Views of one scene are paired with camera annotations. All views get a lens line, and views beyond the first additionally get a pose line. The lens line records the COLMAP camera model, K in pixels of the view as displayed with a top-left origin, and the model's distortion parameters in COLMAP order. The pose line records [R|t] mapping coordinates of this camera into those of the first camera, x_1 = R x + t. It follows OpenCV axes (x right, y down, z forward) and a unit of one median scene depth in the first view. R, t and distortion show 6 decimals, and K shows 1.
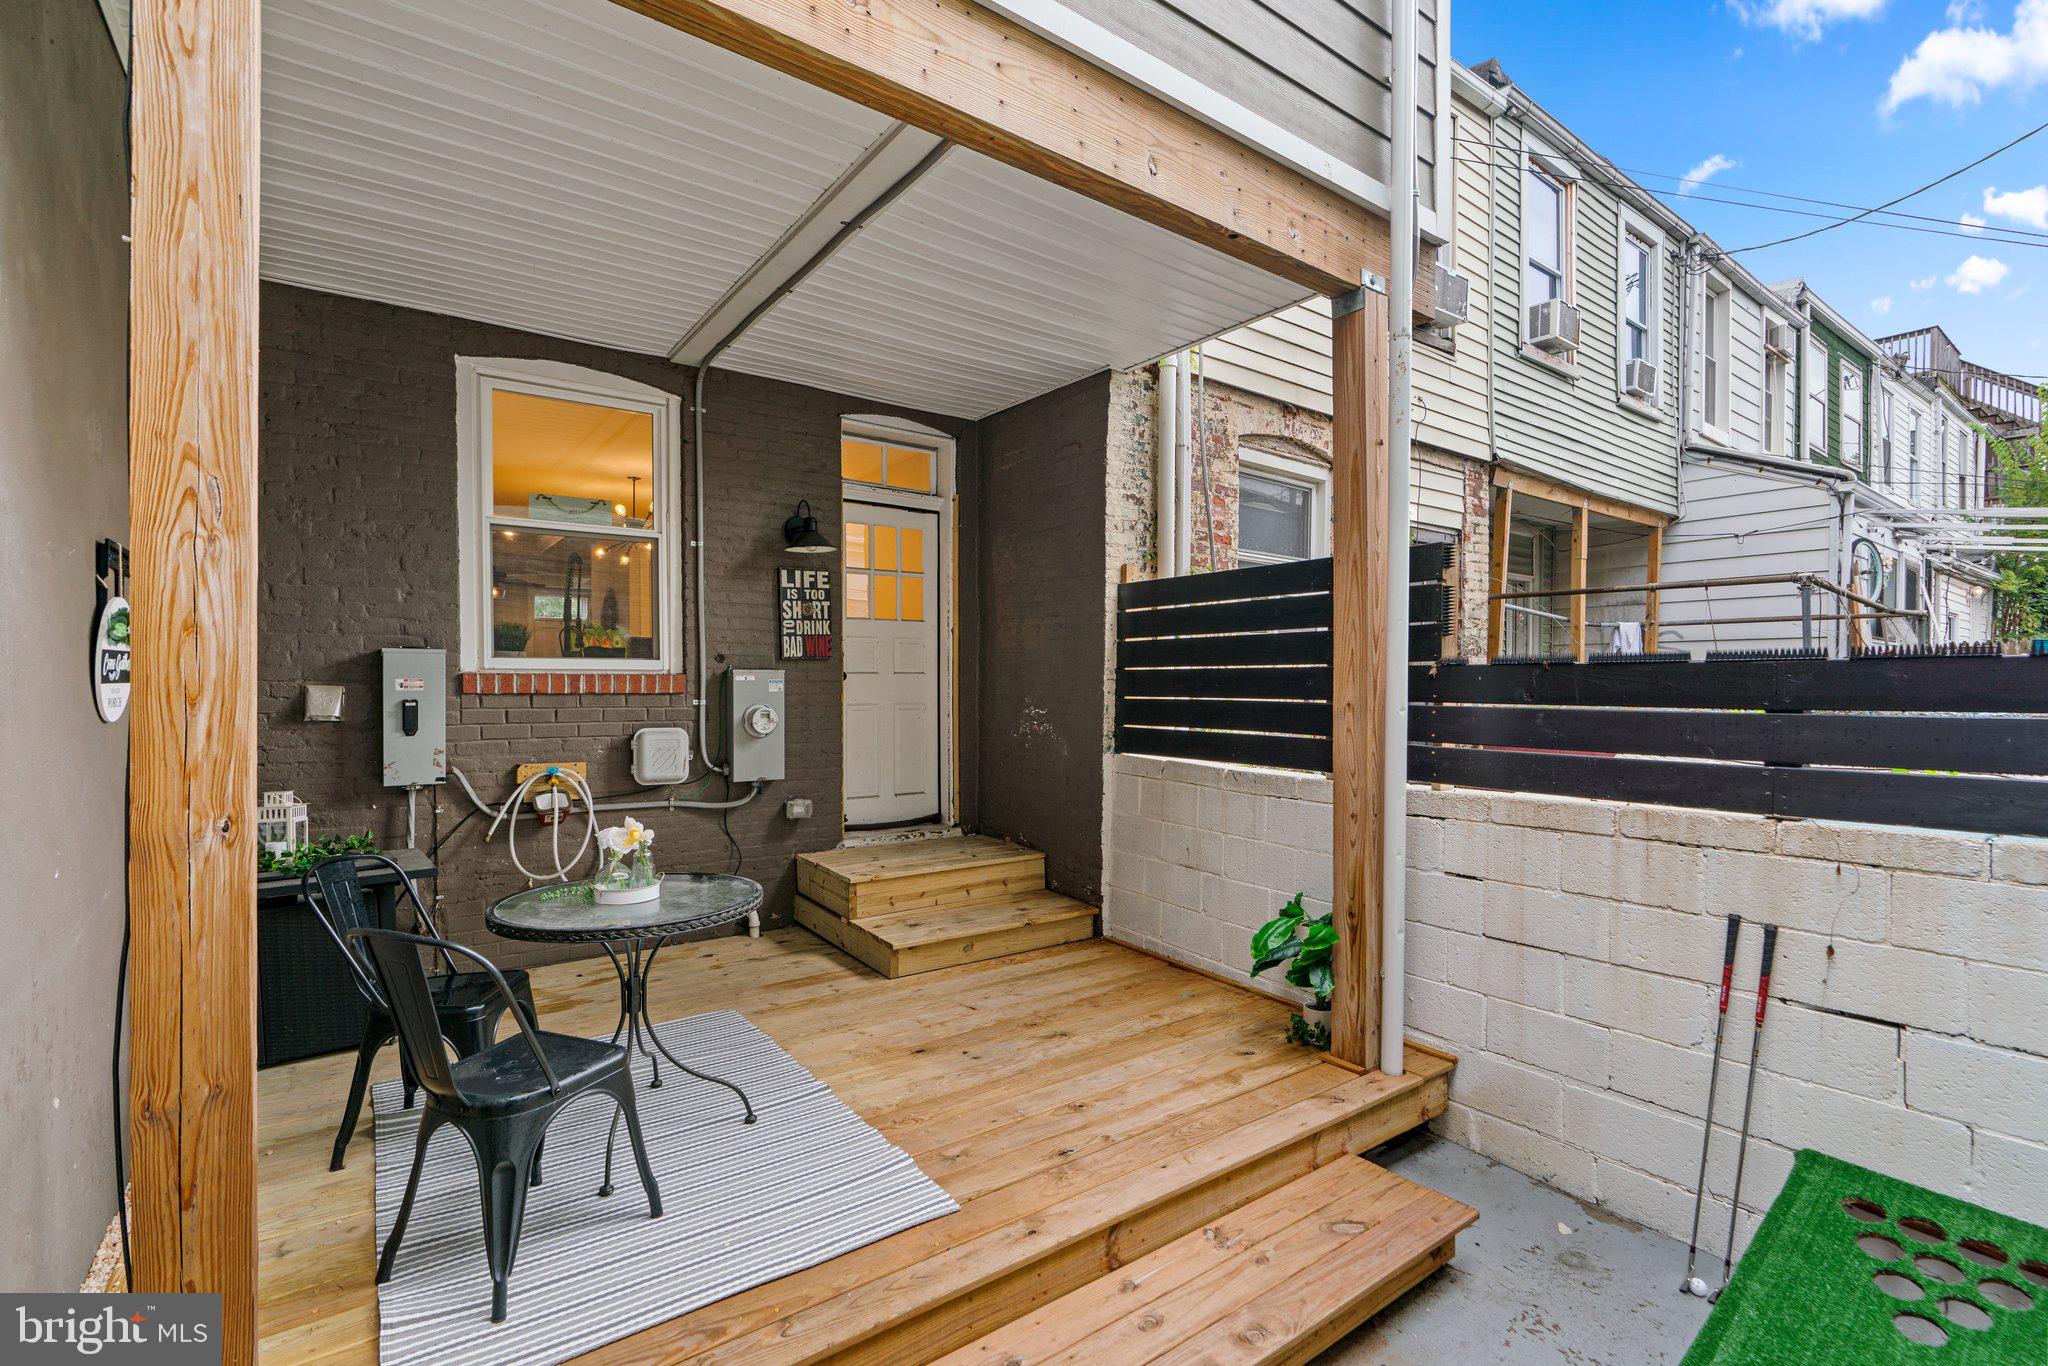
lens RADIAL K [[922.8, 0, 1029.3], [0, 922.8, 696.3], [0, 0, 1]] dist [-0.010326, 0.000783]
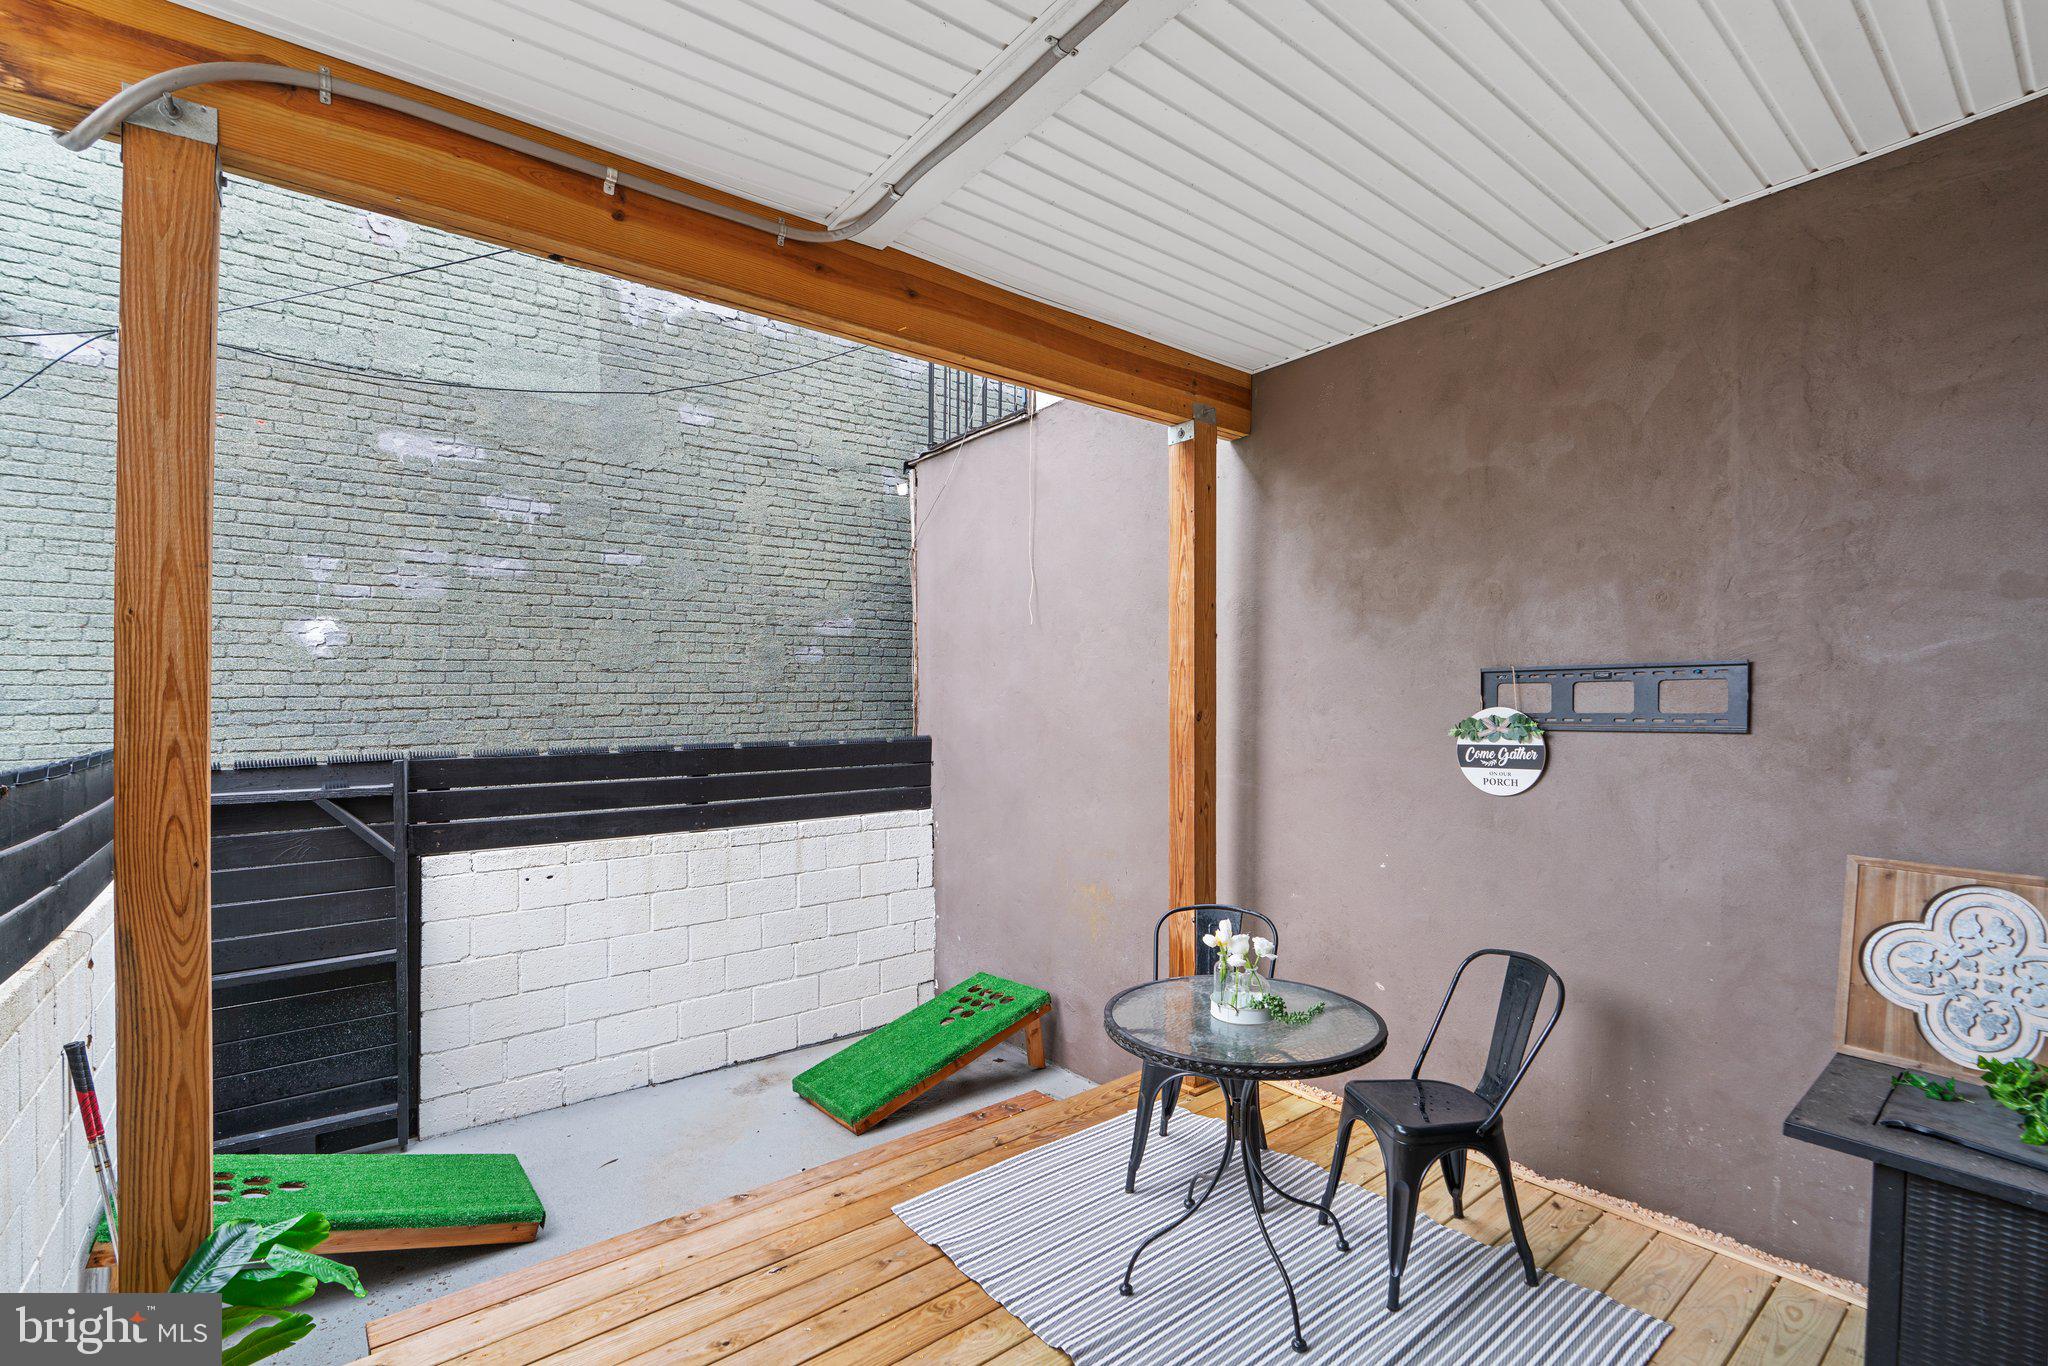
lens RADIAL K [[941.2, 0, 1034.5], [0, 941.2, 714.5], [0, 0, 1]] dist [-0.012649, 0.000644]
pose [[-0.999214, 0.009791, -0.038421, -0.159411], [0.009083, 0.999786, 0.018561, -0.089185], [0.038594, 0.018197, -0.999089, 1.617991]]
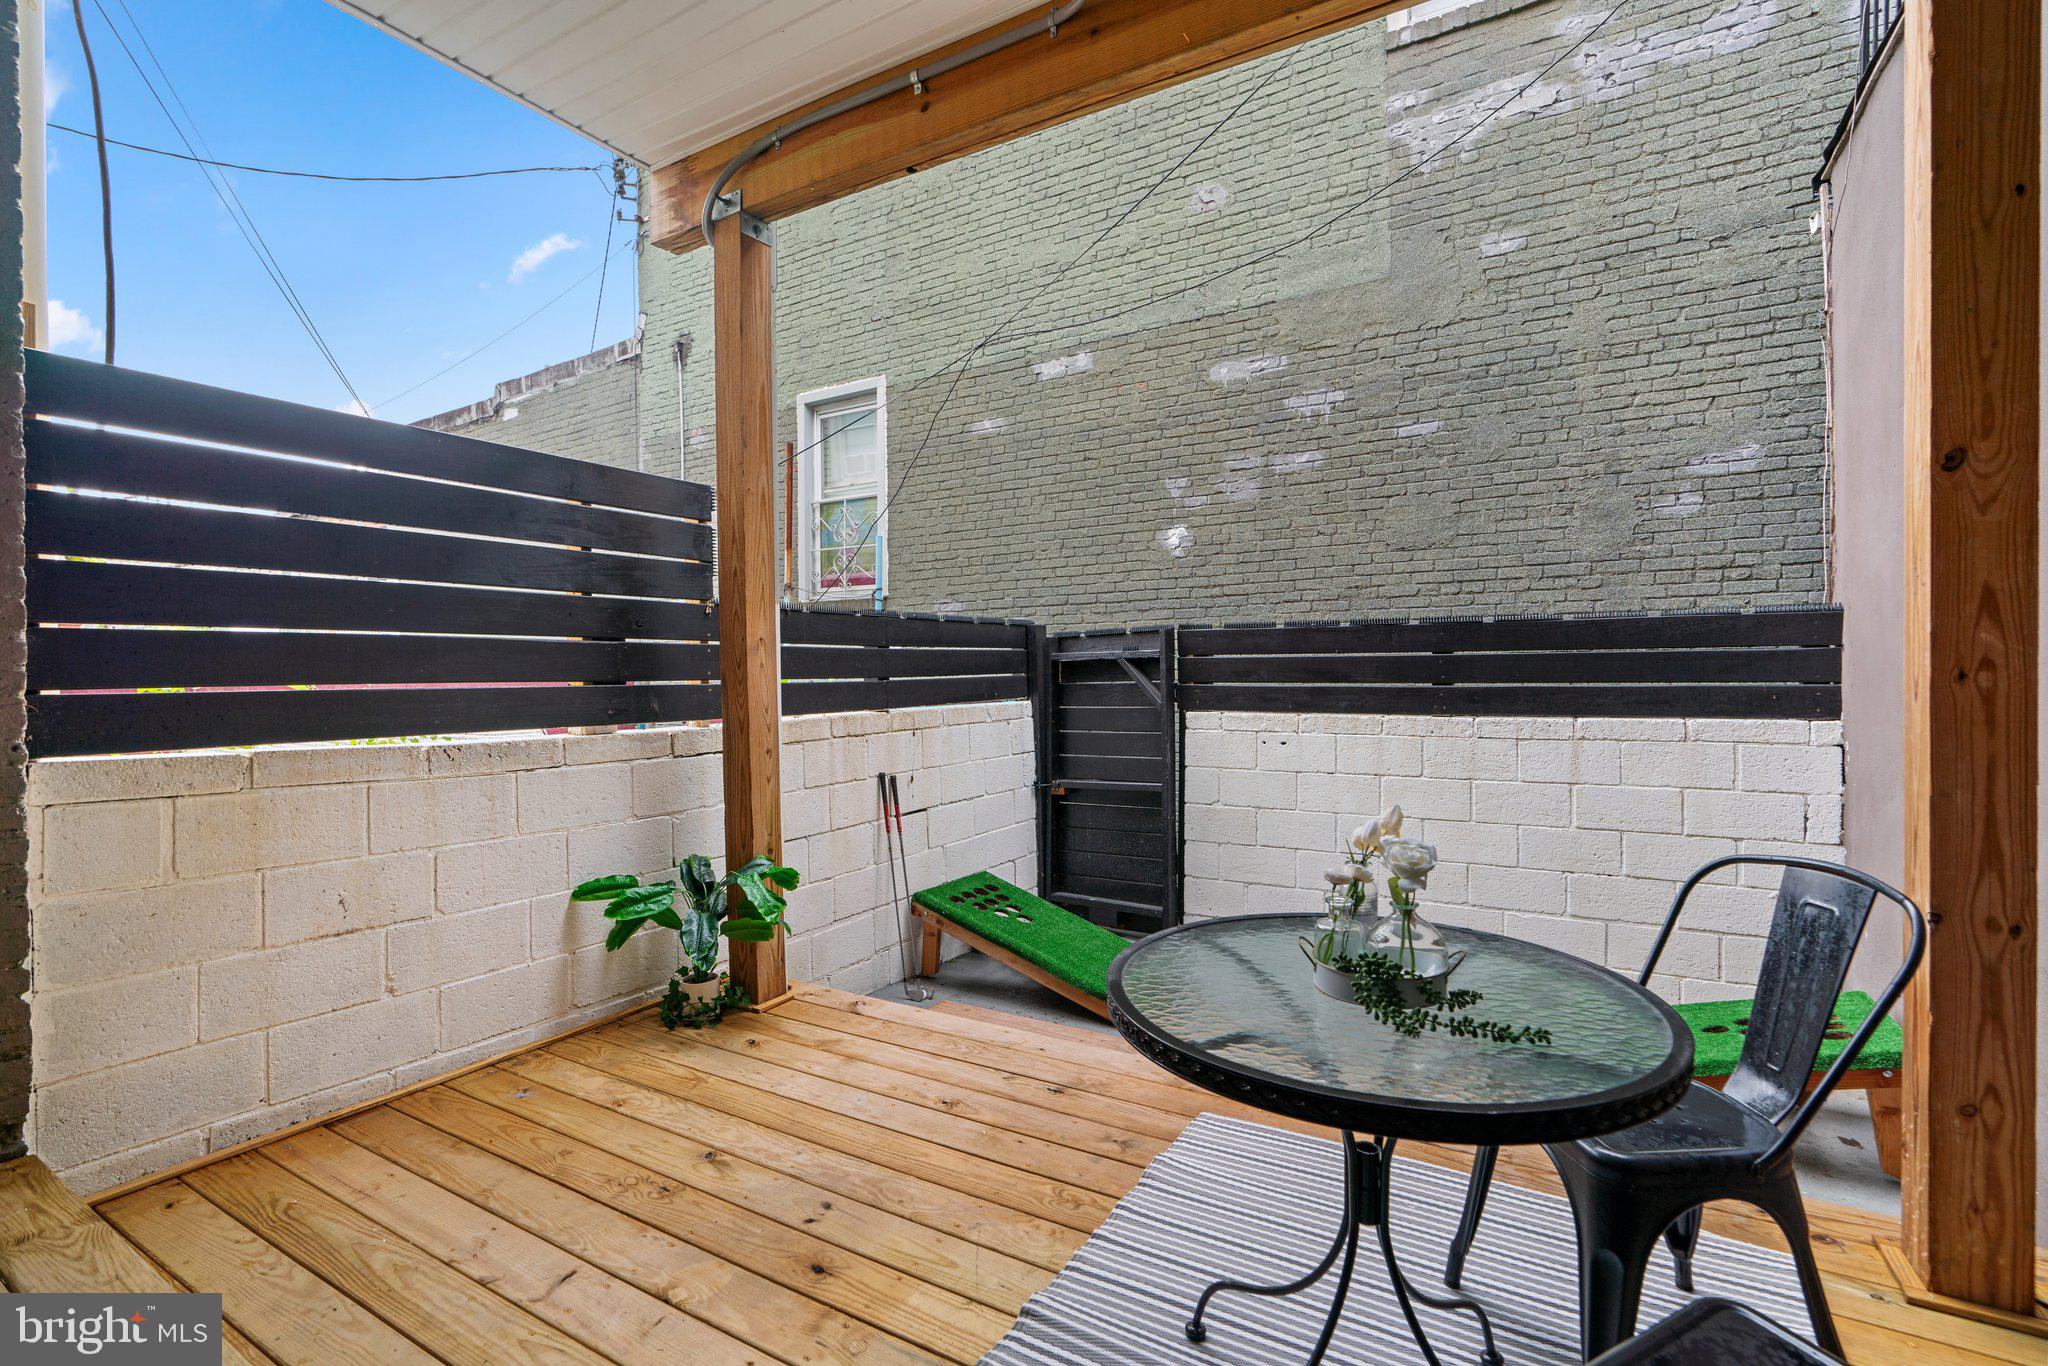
lens RADIAL K [[925.6, 0, 1028.1], [0, 925.6, 677.3], [0, 0, 1]] dist [-0.001605, 0.001187]
pose [[-0.383862, -0.009768, 0.923339, -0.679849], [0.015427, 0.999737, 0.016989, 0.037975], [-0.923261, 0.020766, -0.383610, 1.126196]]
